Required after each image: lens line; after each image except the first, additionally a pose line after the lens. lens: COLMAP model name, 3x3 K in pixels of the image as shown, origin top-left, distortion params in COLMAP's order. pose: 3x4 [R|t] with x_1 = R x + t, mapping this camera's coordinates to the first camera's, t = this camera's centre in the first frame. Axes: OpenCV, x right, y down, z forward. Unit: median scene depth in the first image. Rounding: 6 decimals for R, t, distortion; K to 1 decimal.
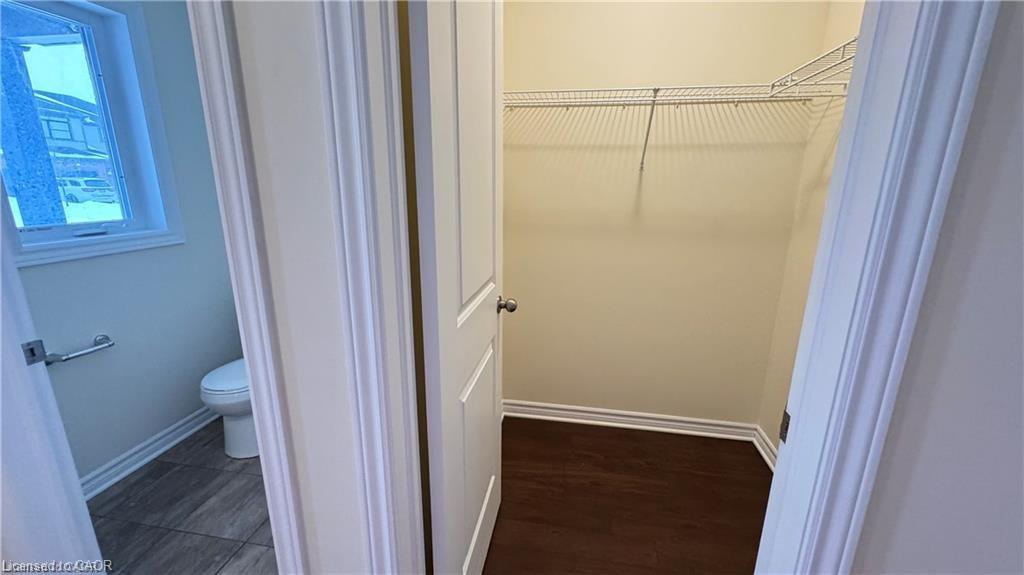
lens RADIAL K [[416.9, 0, 509.8], [0, 416.9, 288.6], [0, 0, 1]] dist [0.009685, 0.000092]
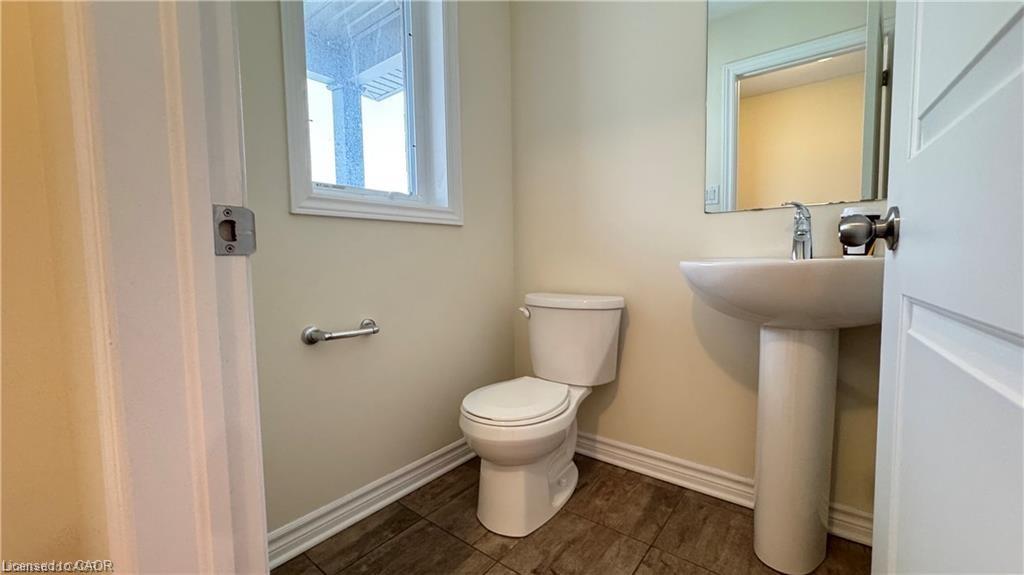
lens RADIAL K [[410.1, 0, 512.2], [0, 410.1, 285.8], [0, 0, 1]] dist [-0.002750, -0.000057]
pose [[0.882206, 0.001863, -0.470859, -0.344010], [-0.092525, 0.981182, -0.169473, 0.143303], [0.461683, 0.193077, 0.865777, 0.413419]]
